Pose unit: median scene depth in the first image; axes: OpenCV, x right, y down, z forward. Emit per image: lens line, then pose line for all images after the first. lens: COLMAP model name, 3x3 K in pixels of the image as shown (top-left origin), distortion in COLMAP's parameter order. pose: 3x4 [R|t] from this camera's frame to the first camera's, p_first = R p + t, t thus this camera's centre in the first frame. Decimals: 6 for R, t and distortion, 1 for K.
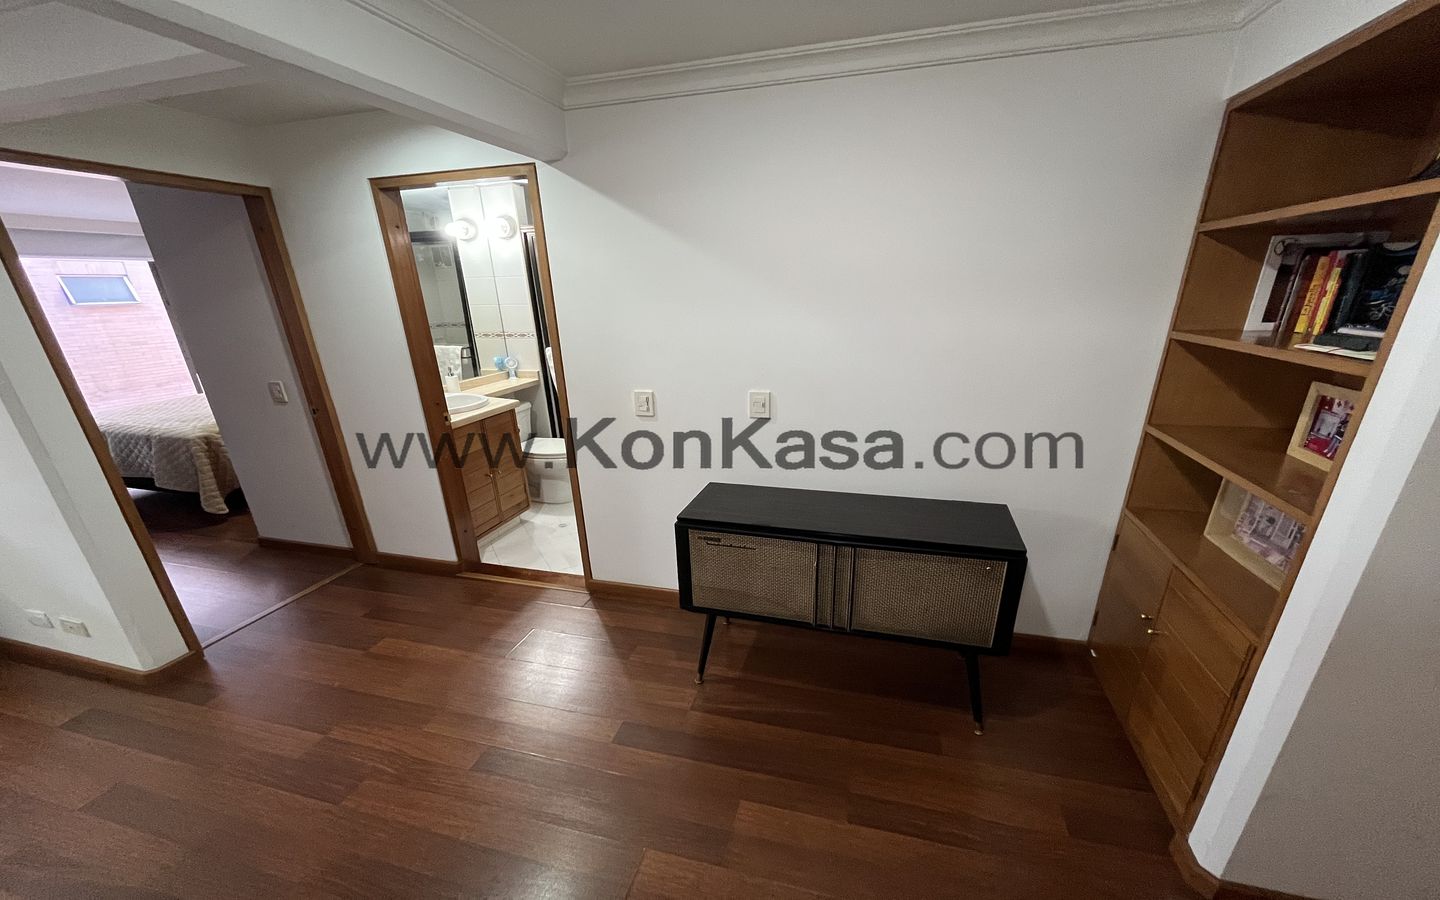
lens RADIAL K [[555.1, 0, 715.4], [0, 555.1, 511.4], [0, 0, 1]] dist [-0.000494, -0.000200]
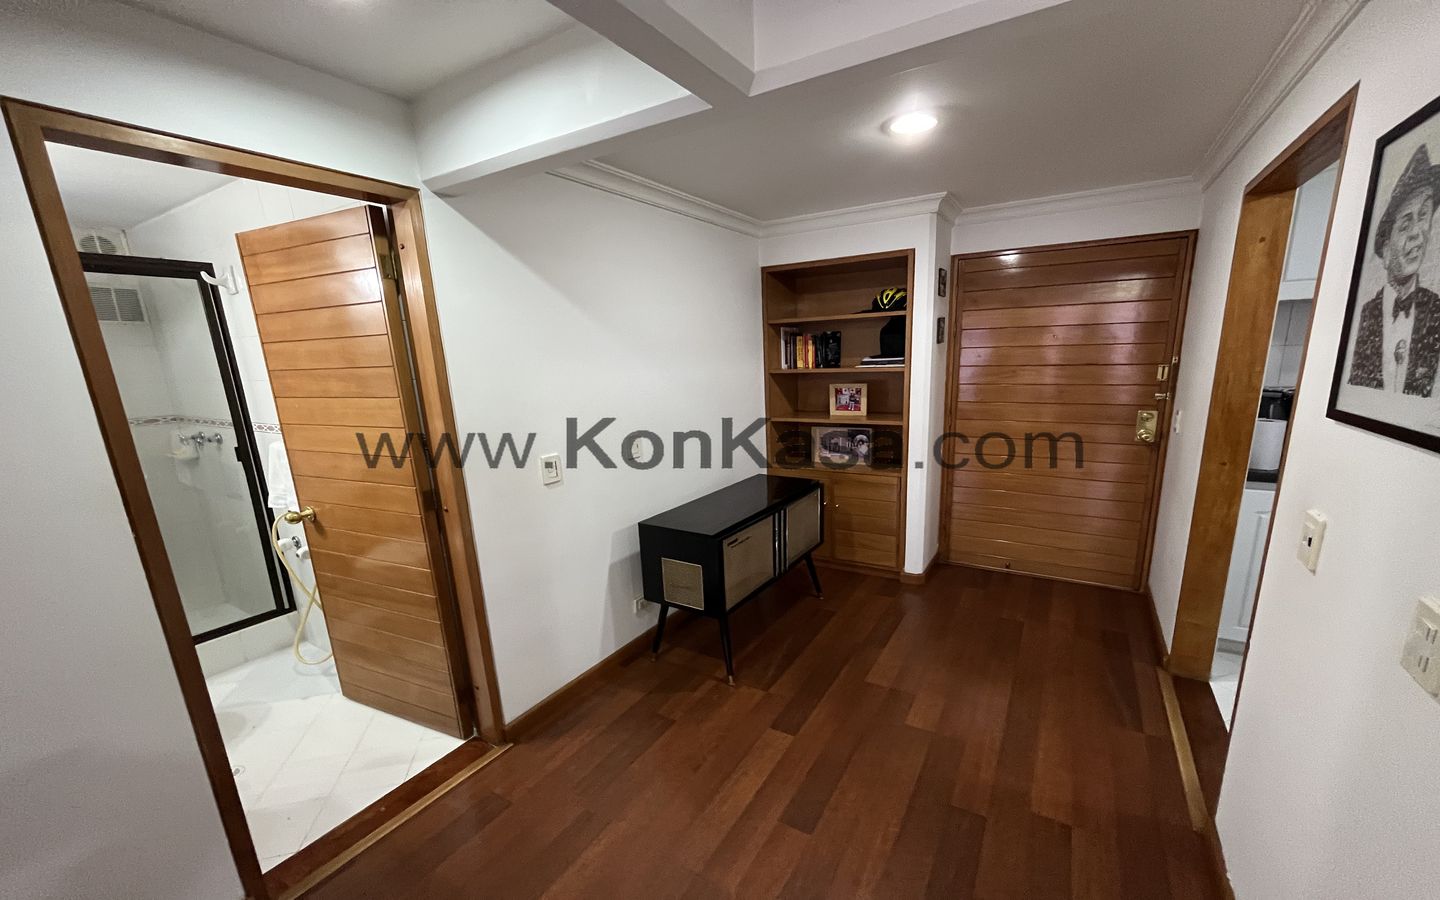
lens RADIAL K [[584.2, 0, 719.2], [0, 584.2, 474.9], [0, 0, 1]] dist [-0.000367, -0.000123]
pose [[0.270457, -0.185869, 0.944619, -0.545645], [0.388674, 0.918750, 0.069497, -0.083937], [-0.880787, 0.348354, 0.320725, 0.266222]]
